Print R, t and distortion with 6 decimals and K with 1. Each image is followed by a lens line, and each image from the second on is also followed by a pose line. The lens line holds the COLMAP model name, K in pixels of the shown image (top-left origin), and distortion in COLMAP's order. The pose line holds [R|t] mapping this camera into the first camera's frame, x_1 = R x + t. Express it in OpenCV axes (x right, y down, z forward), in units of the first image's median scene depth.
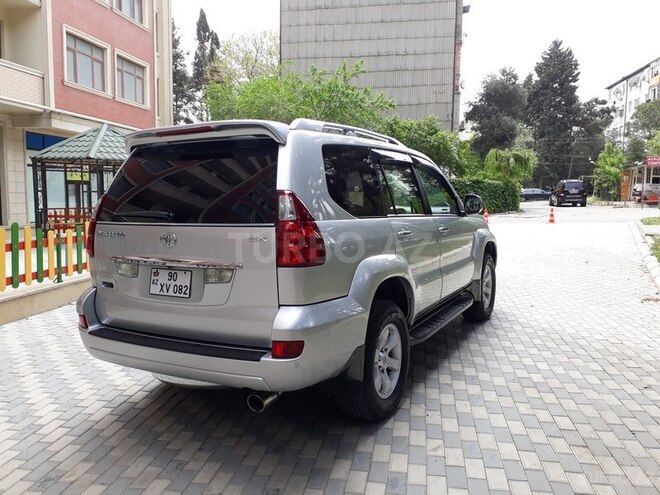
lens RADIAL K [[513.8, 0, 325.4], [0, 513.8, 237.5], [0, 0, 1]] dist [0.068604, -0.119804]
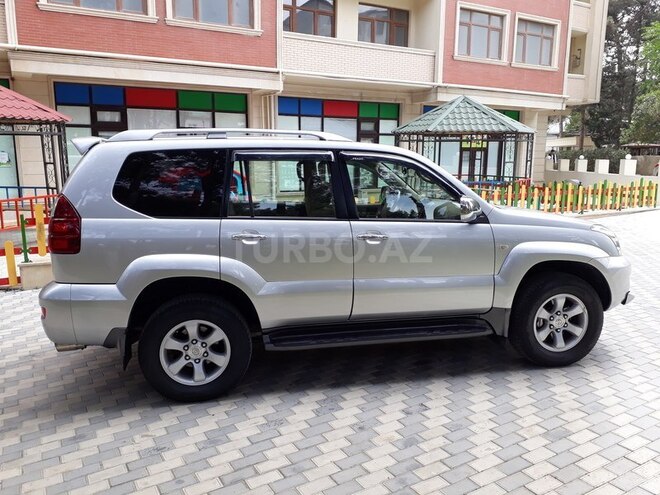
lens RADIAL K [[513.8, 0, 325.4], [0, 513.8, 237.5], [0, 0, 1]] dist [0.068604, -0.119804]
pose [[0.661506, 0.124905, -0.739465, 0.146658], [-0.070675, 0.992027, 0.104343, -0.017889], [0.746602, -0.016762, 0.665060, 0.067323]]
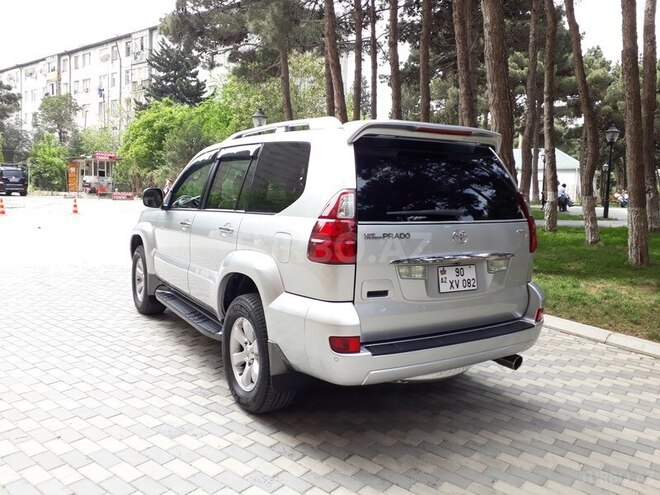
lens RADIAL K [[513.8, 0, 325.4], [0, 513.8, 237.5], [0, 0, 1]] dist [0.068604, -0.119804]
pose [[0.485565, -0.048579, 0.872850, -0.157342], [0.030645, 0.998787, 0.038540, -0.005008], [-0.873663, 0.008035, 0.486465, 0.086464]]
